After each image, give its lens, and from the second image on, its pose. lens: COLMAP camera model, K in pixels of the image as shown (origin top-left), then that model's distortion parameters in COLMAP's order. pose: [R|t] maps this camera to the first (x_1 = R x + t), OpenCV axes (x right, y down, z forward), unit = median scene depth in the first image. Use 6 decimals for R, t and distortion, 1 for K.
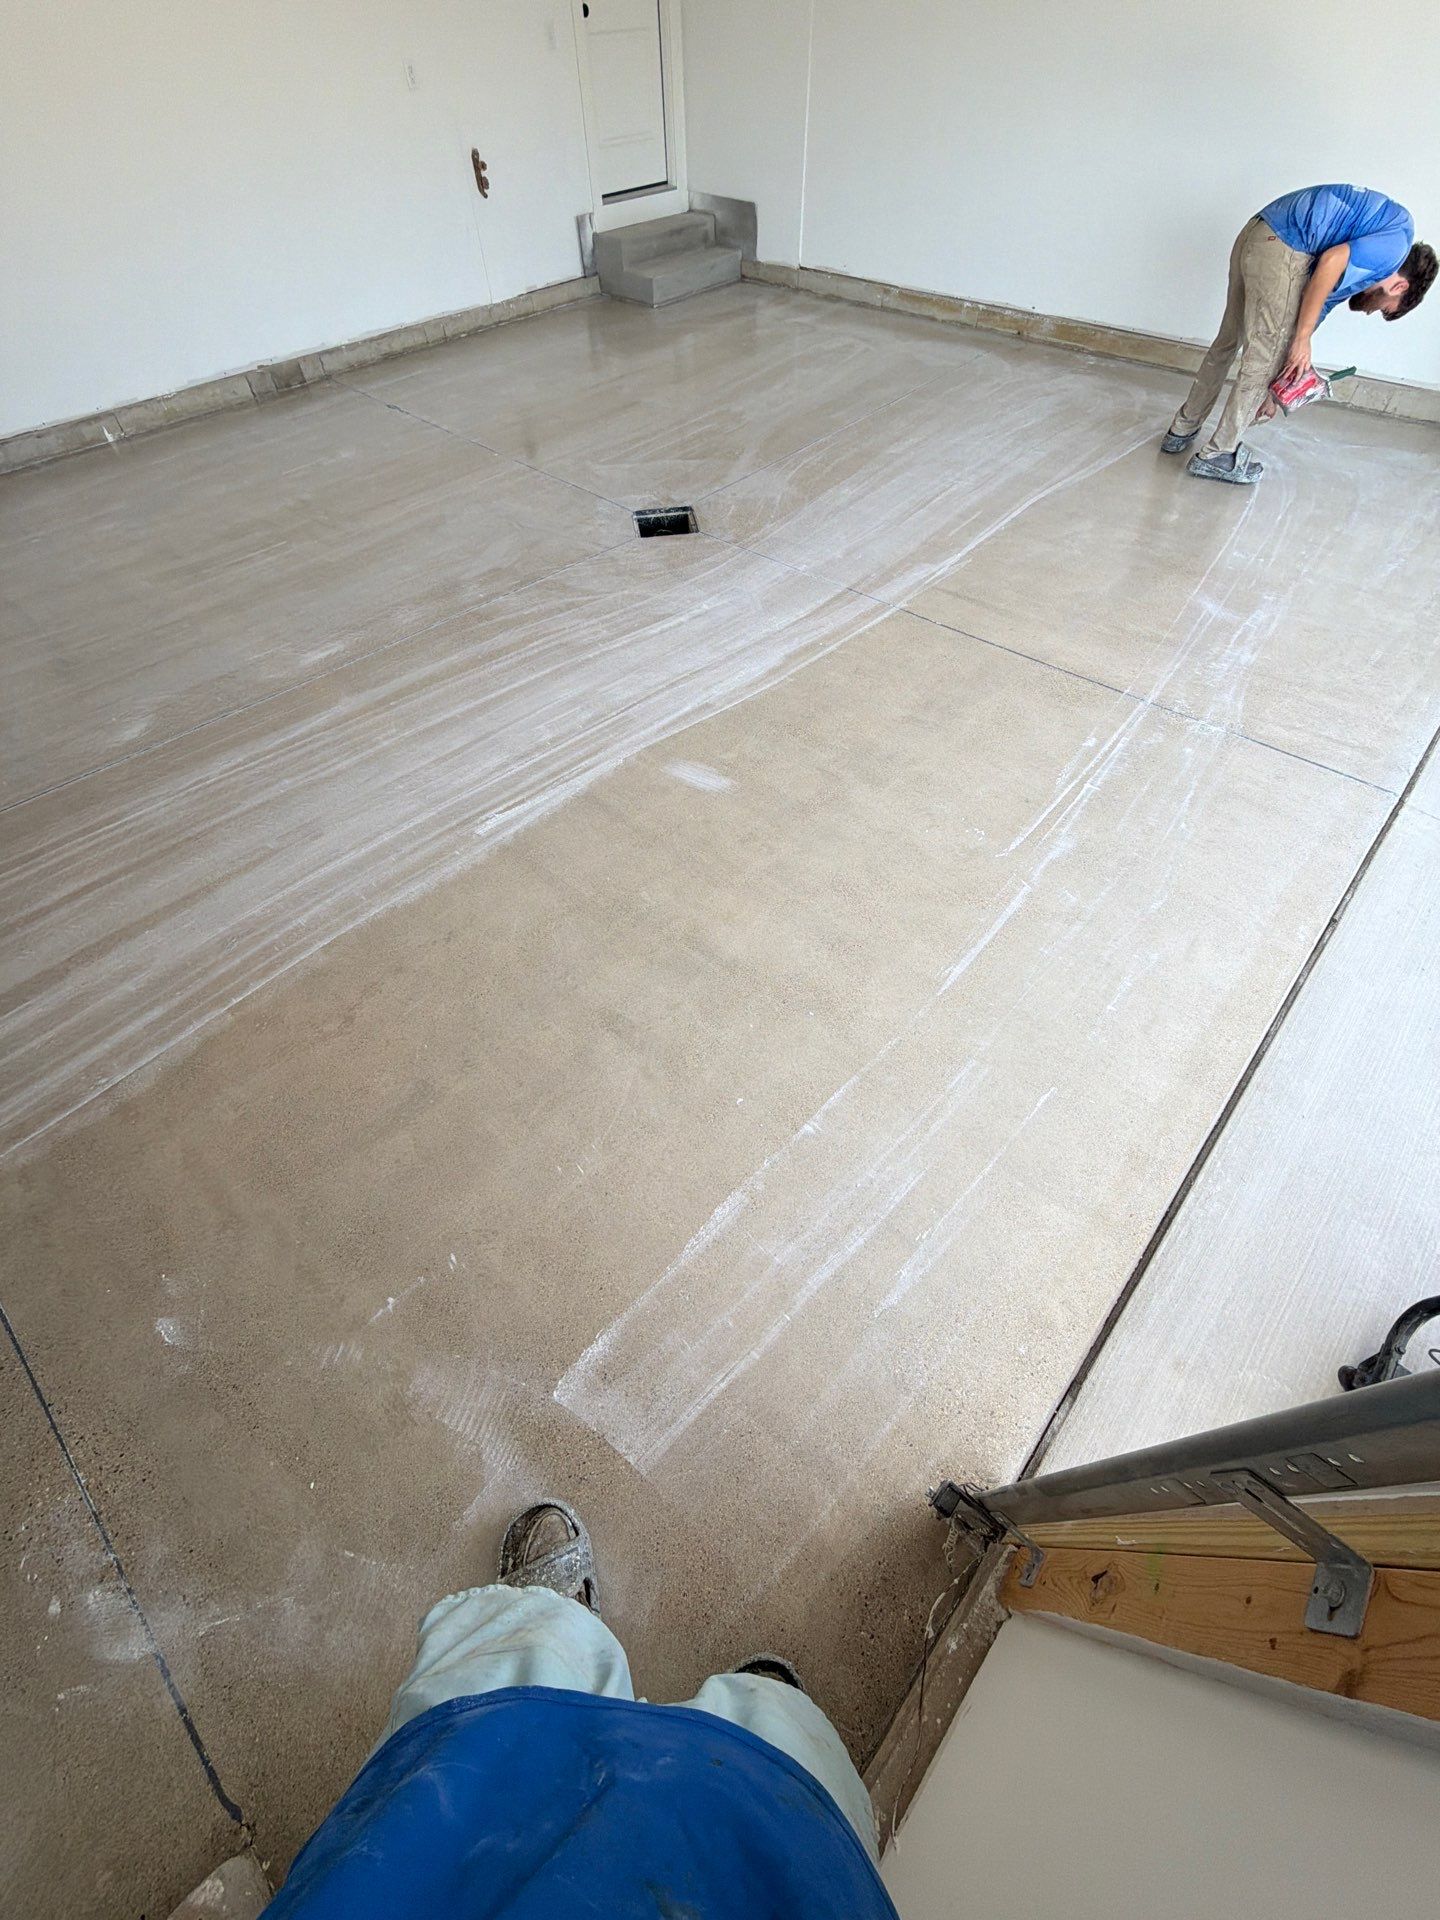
lens RADIAL K [[767.2, 0, 717.0], [0, 767.2, 949.1], [0, 0, 1]] dist [0.000233, -0.000178]
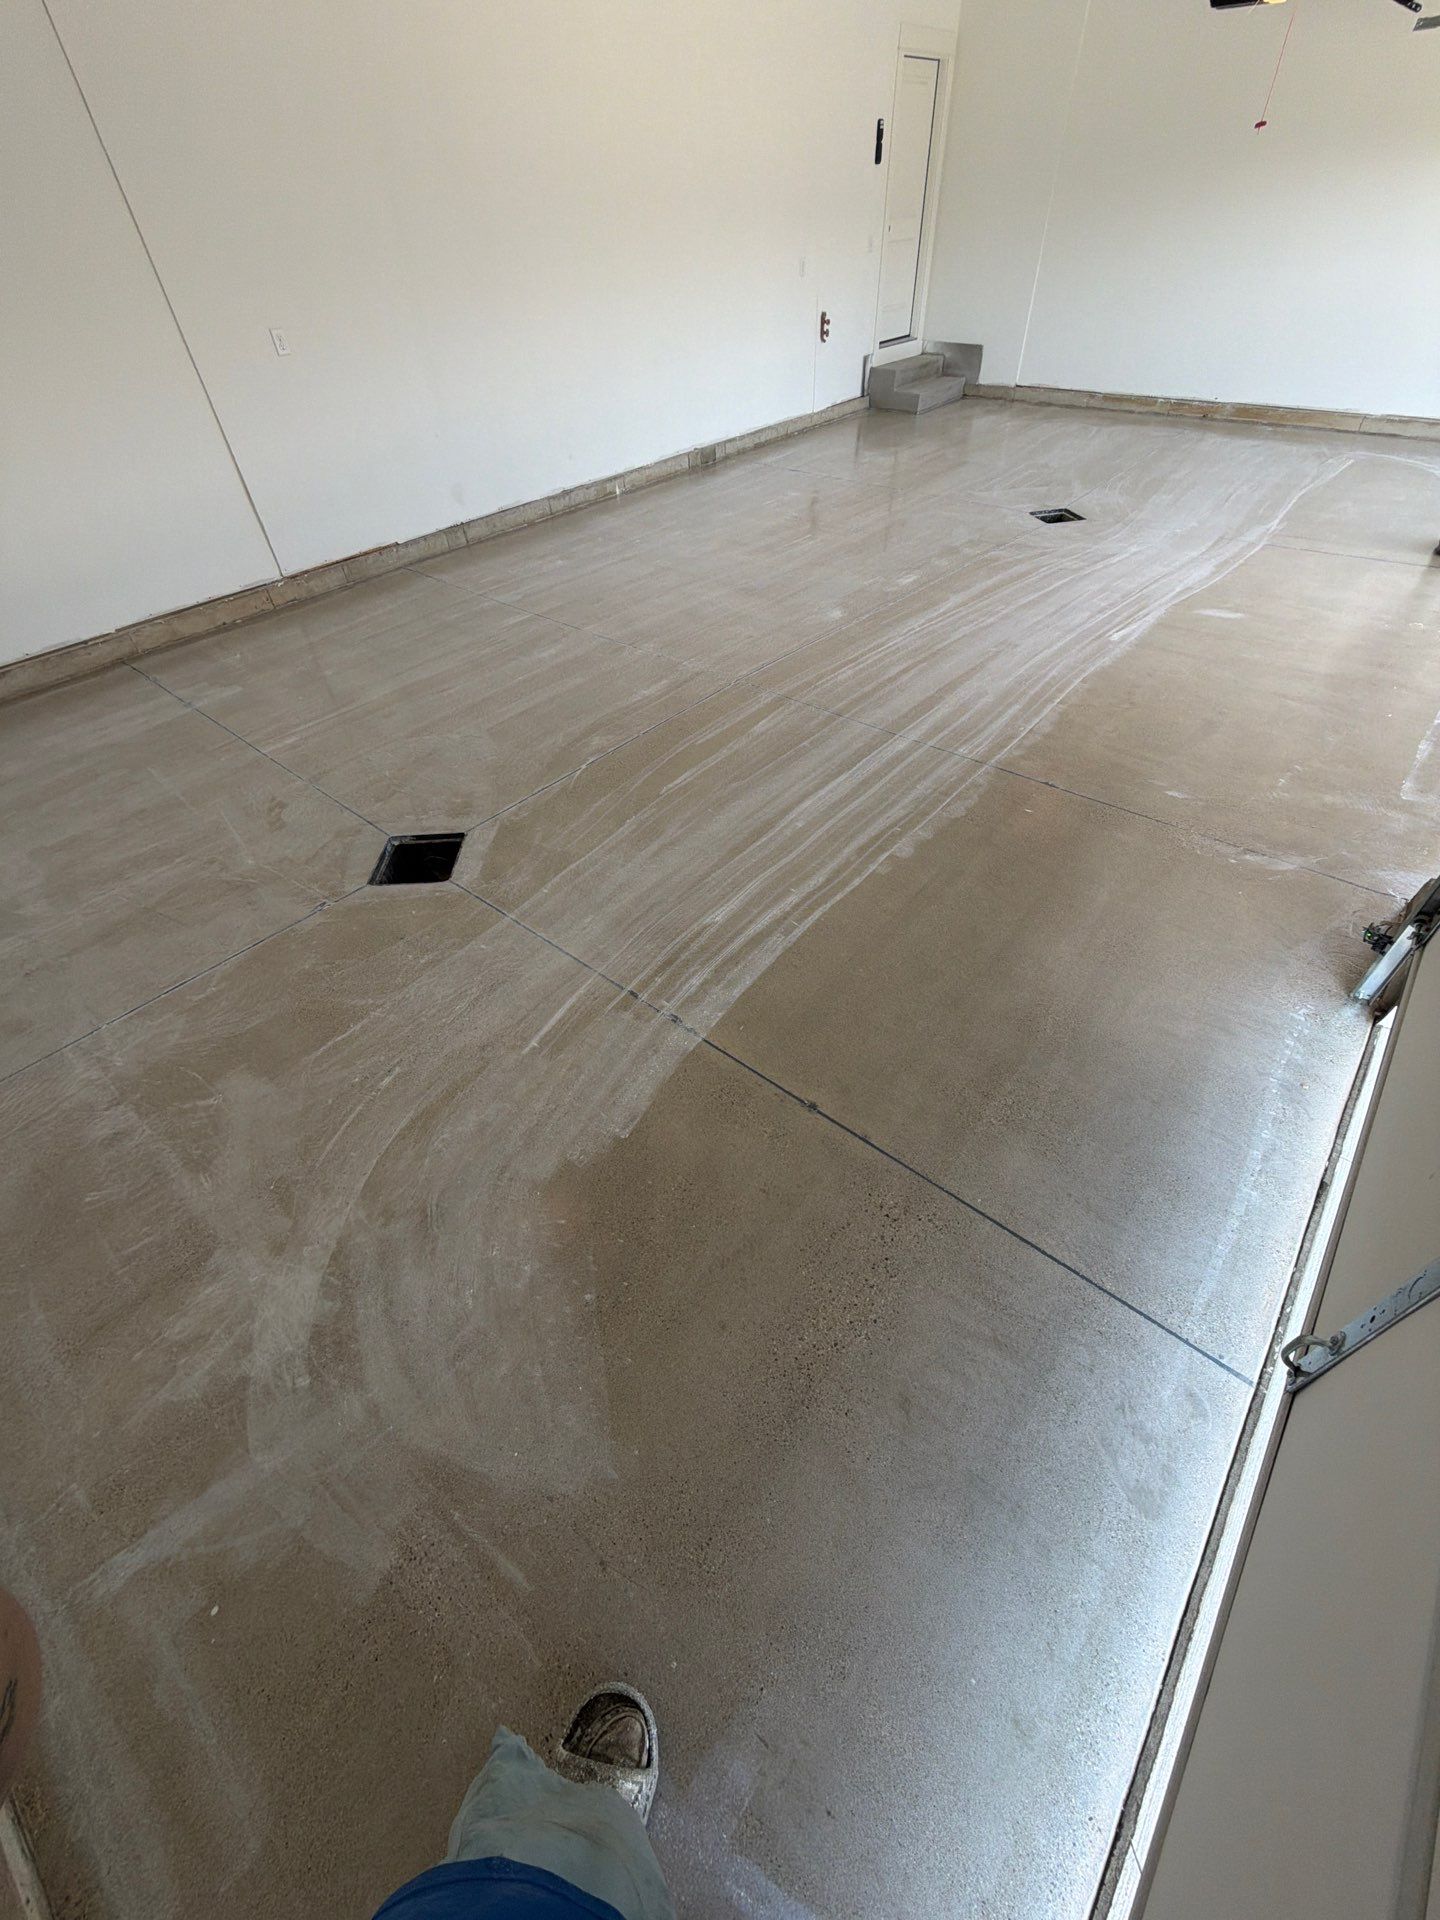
lens RADIAL K [[767.2, 0, 718.4], [0, 767.2, 950.8], [0, 0, 1]] dist [0.000233, -0.000178]
pose [[0.998931, -0.043505, 0.015622, -0.778389], [0.045275, 0.988993, -0.140867, 0.450762], [-0.009322, 0.141424, 0.989905, -0.339467]]
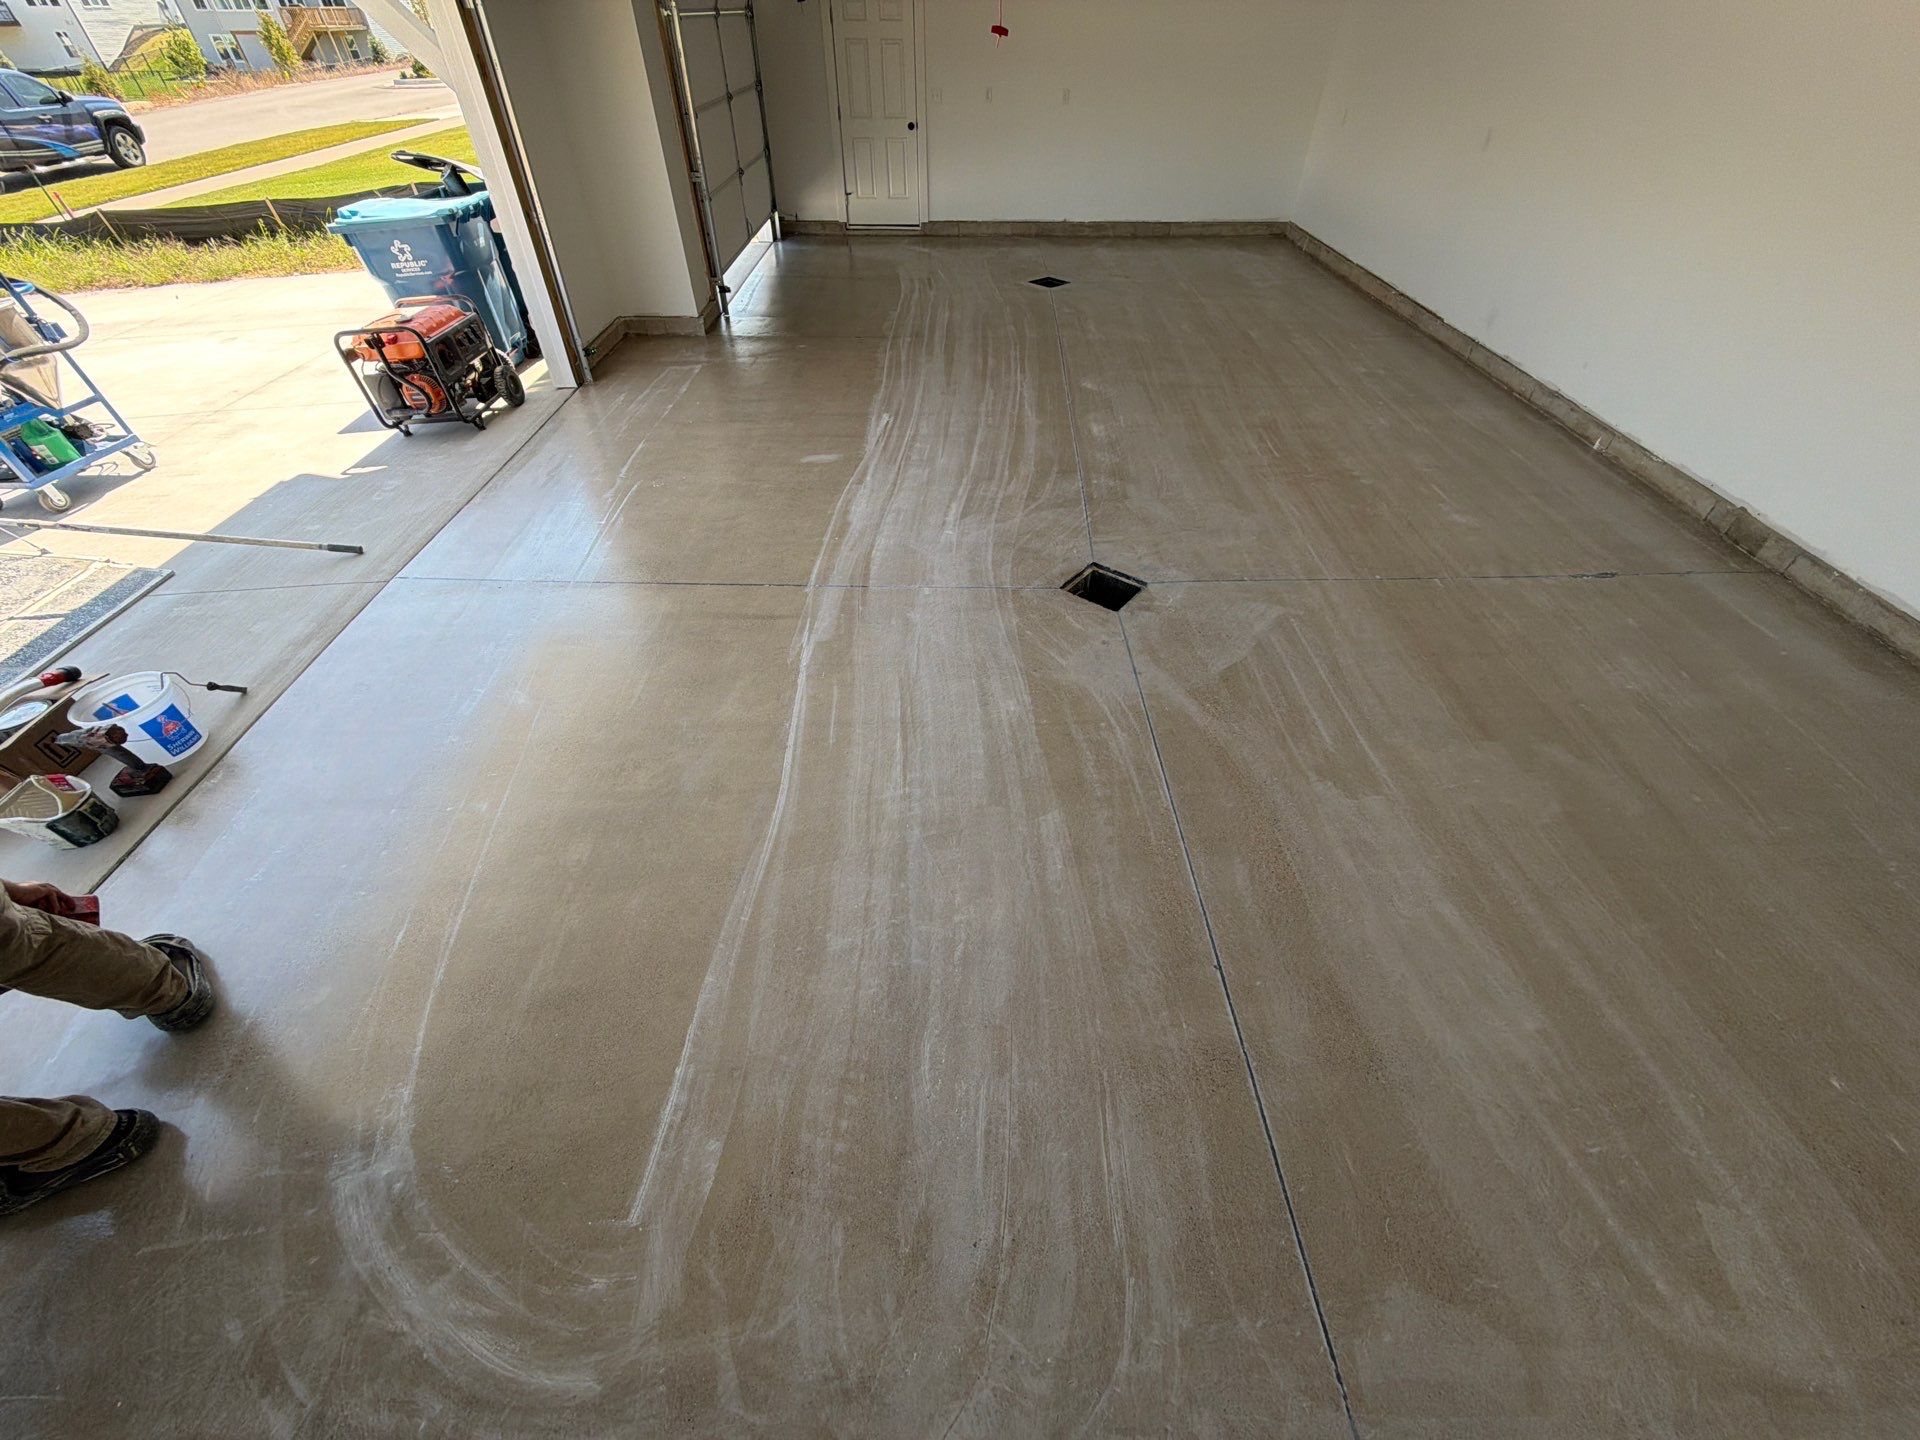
lens RADIAL K [[767.2, 0, 955.0], [0, 767.2, 723.0], [0, 0, 1]] dist [0.000233, -0.000178]
pose [[-0.732213, 0.476404, -0.486727, 0.598523], [-0.534905, 0.040119, 0.843959, -1.239745], [0.421592, 0.878311, 0.225456, 0.858828]]
